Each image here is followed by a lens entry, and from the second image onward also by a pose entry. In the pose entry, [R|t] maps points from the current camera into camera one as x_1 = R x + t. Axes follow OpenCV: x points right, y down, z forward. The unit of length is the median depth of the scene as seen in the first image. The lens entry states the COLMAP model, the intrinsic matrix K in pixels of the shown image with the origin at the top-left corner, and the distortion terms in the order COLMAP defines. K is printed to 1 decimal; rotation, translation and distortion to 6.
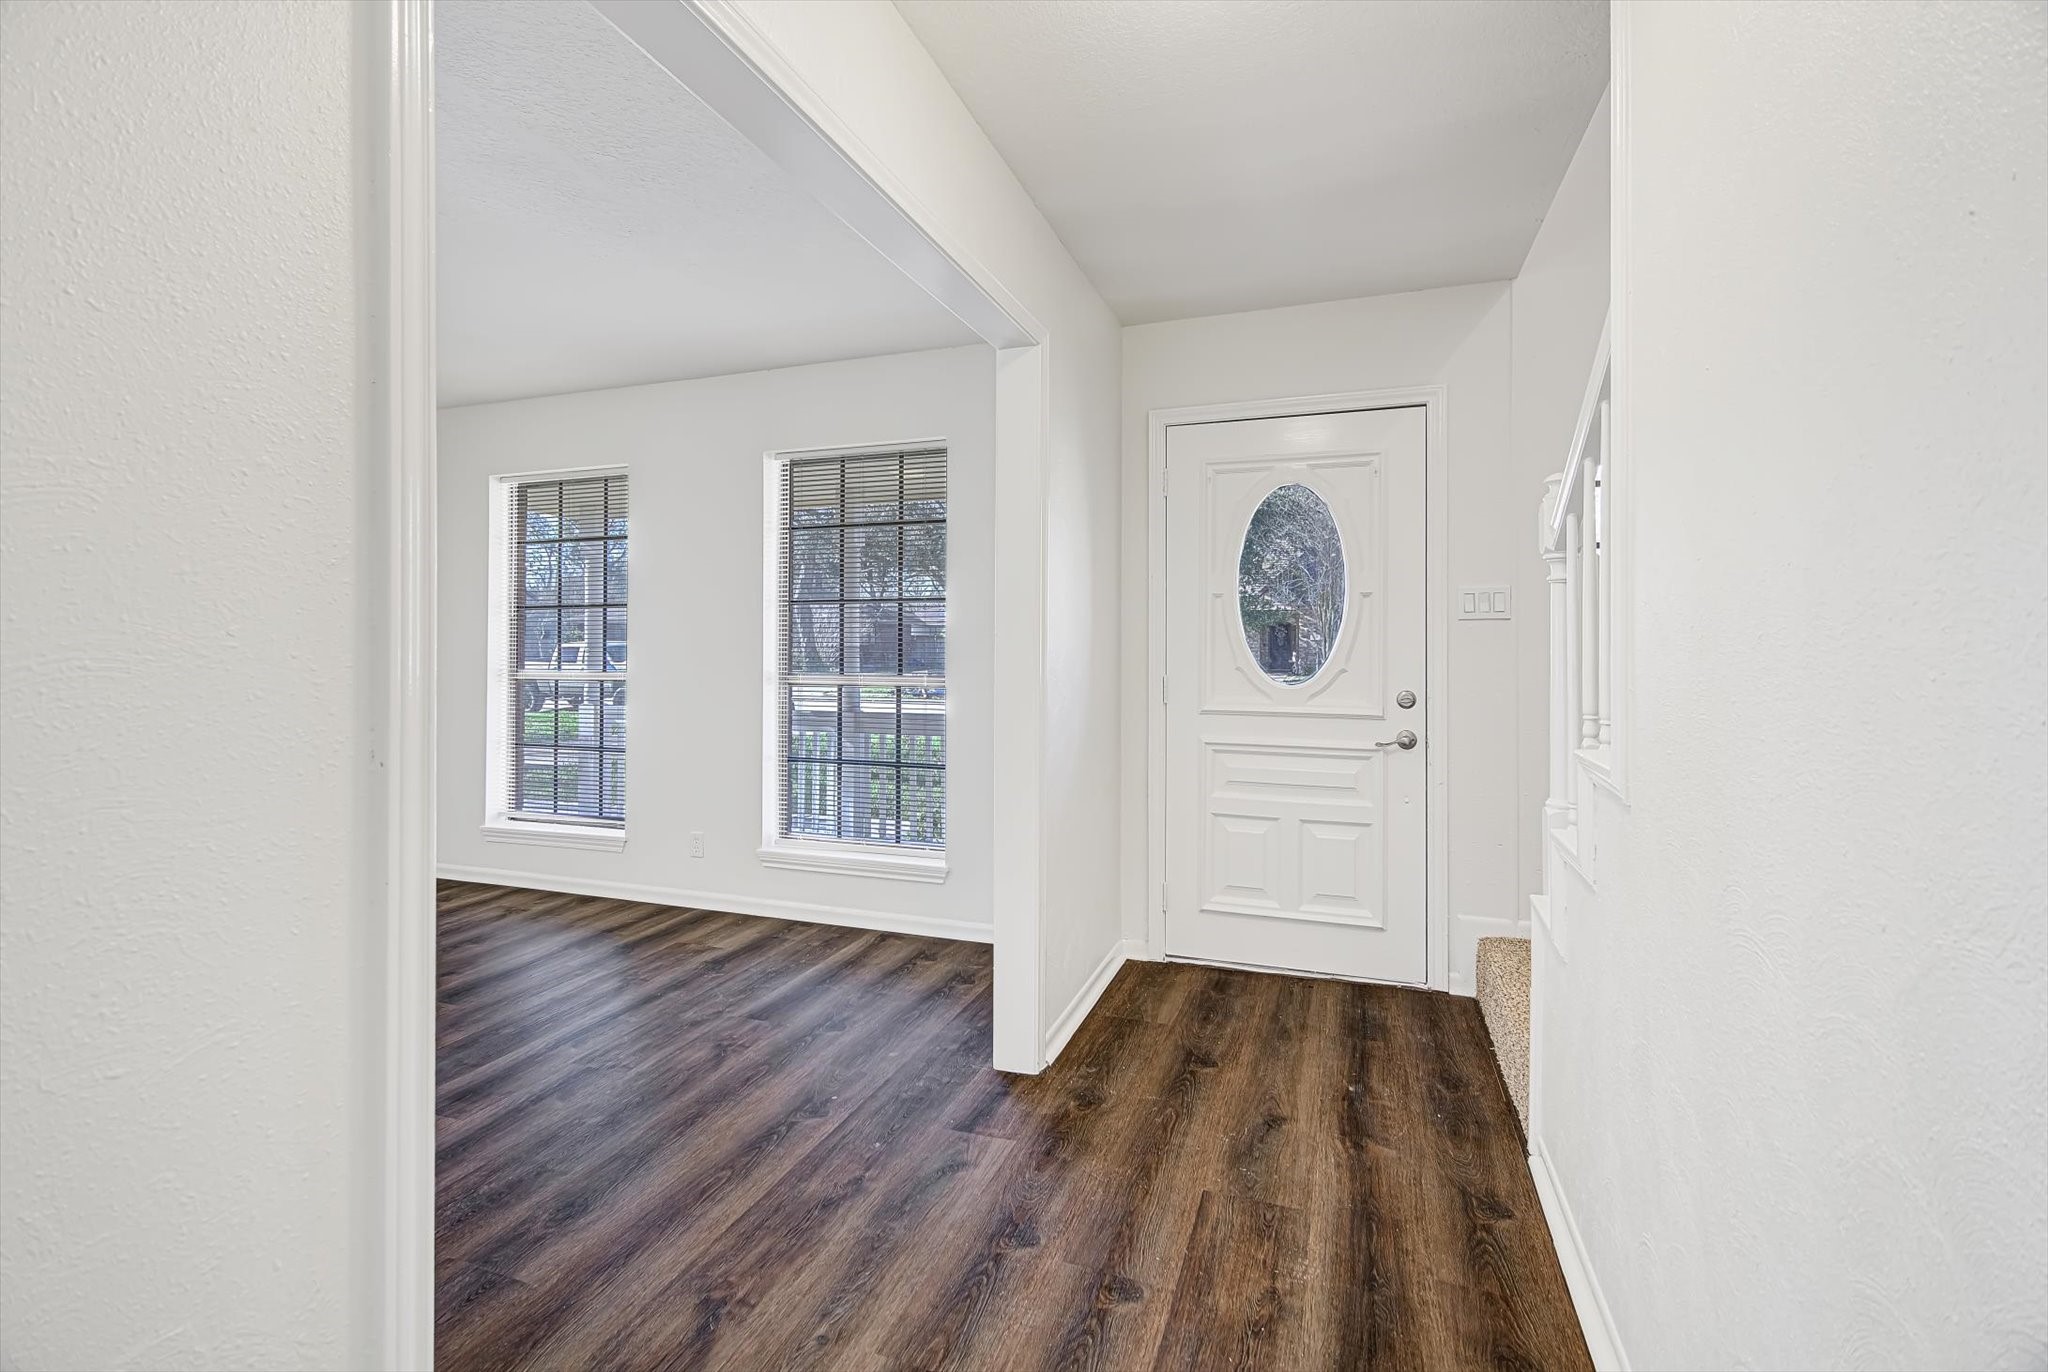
lens RADIAL K [[917.7, 0, 1017.9], [0, 917.7, 632.8], [0, 0, 1]] dist [-0.000019, -0.000084]
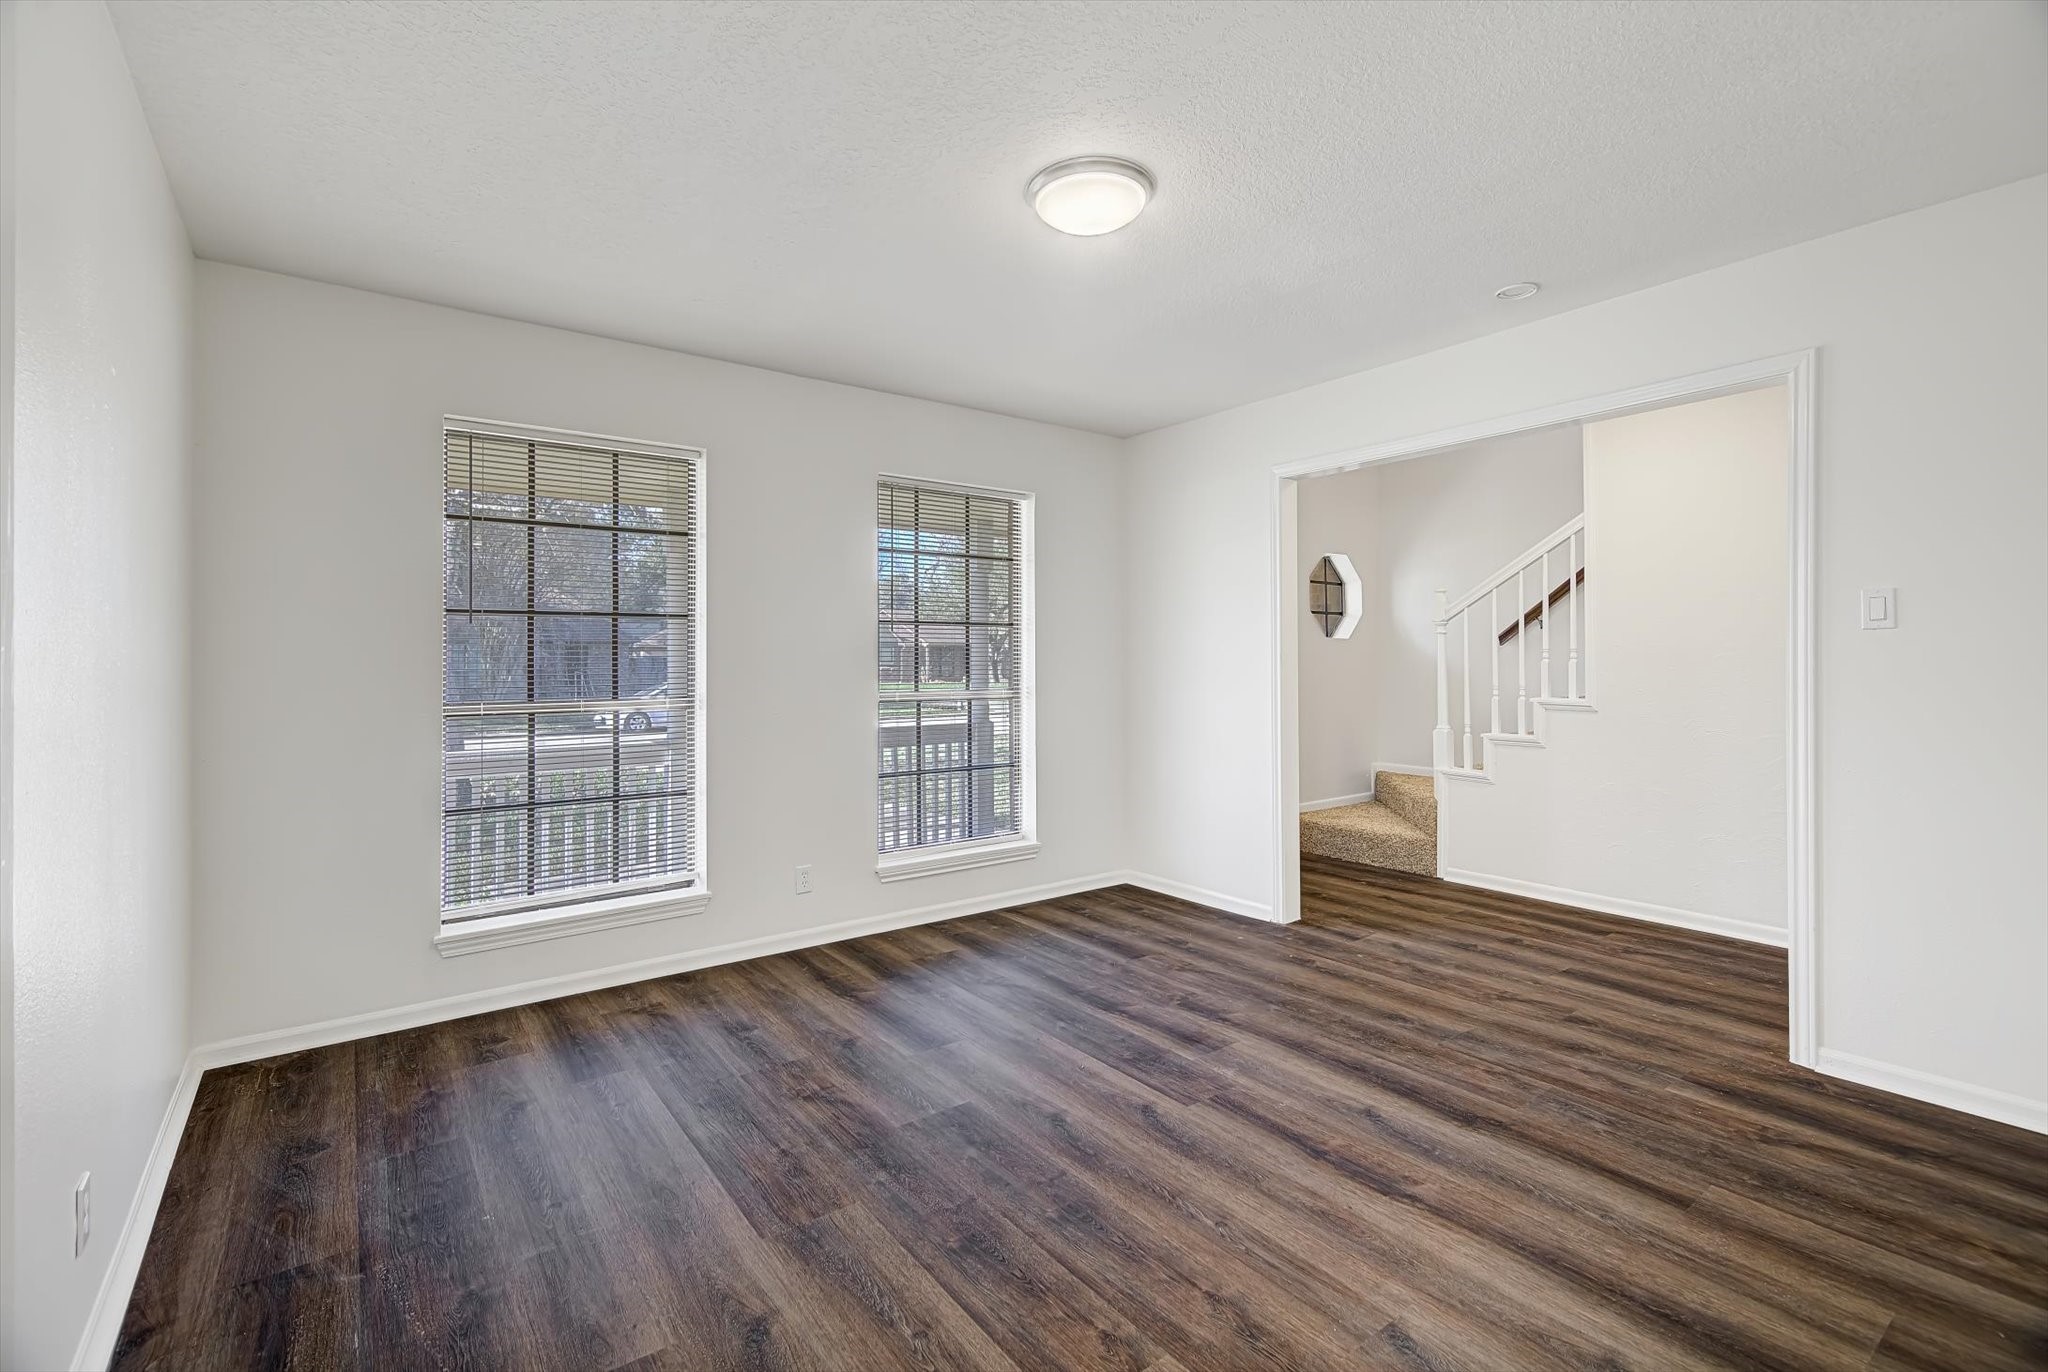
lens RADIAL K [[908.5, 0, 1013.6], [0, 908.5, 656.7], [0, 0, 1]] dist [0.003387, -0.000111]
pose [[0.555667, 0.002729, 0.831400, -1.139906], [-0.003249, 0.999994, -0.001111, 0.006839], [-0.831398, -0.002083, 0.555673, 0.359034]]
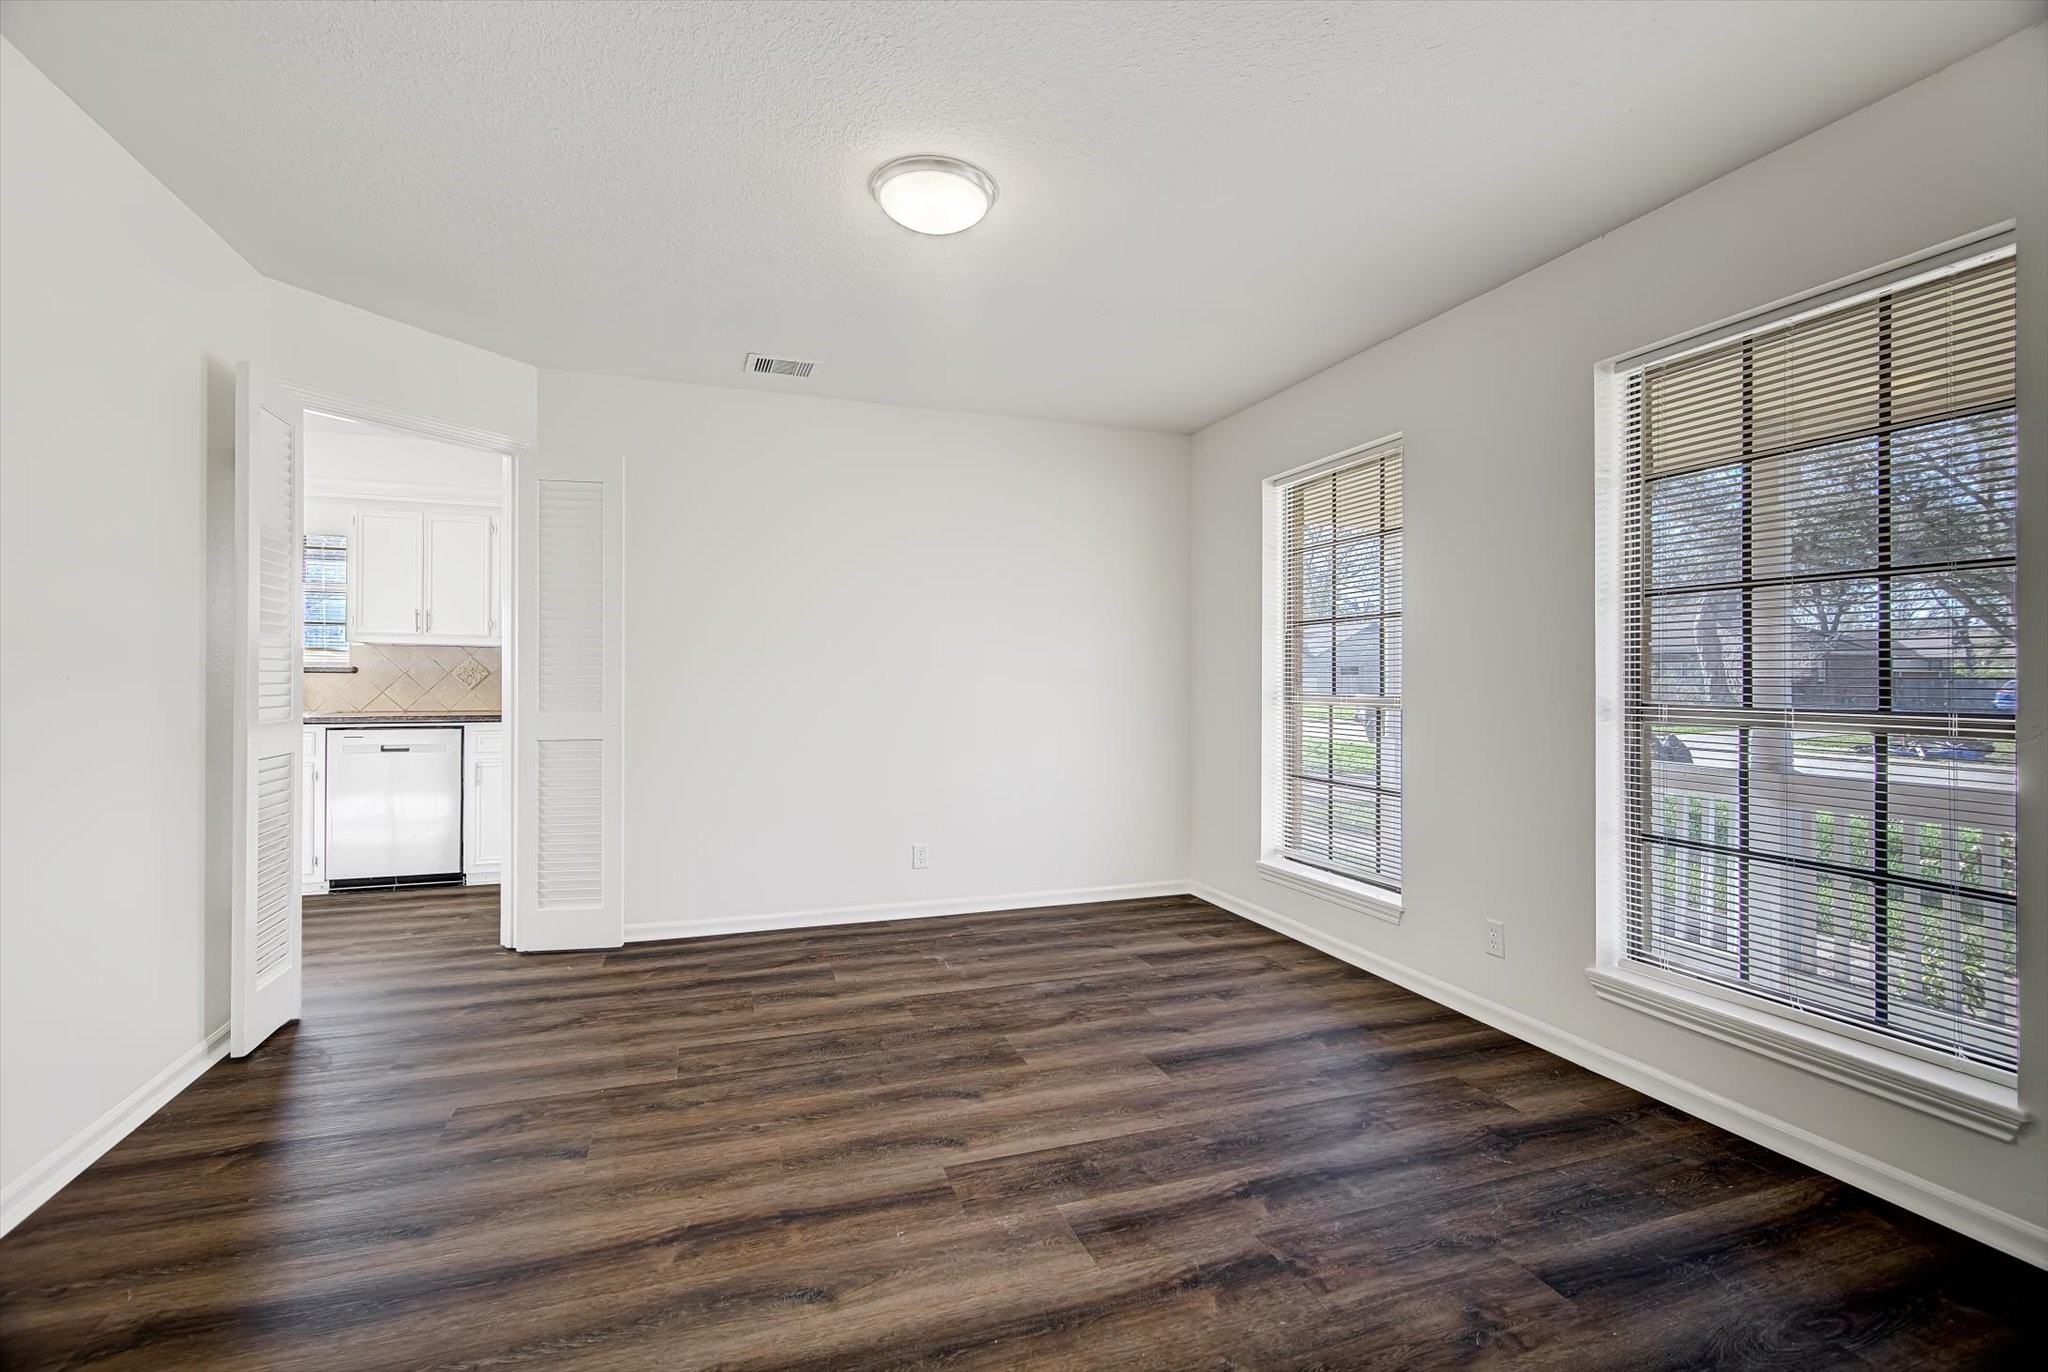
lens RADIAL K [[905.0, 0, 1016.3], [0, 905.0, 668.2], [0, 0, 1]] dist [0.003778, -0.000175]
pose [[0.635595, -0.002412, -0.772019, -0.045609], [-0.000089, 0.999995, -0.003198, 0.025014], [0.772023, 0.002102, 0.635591, 0.297132]]
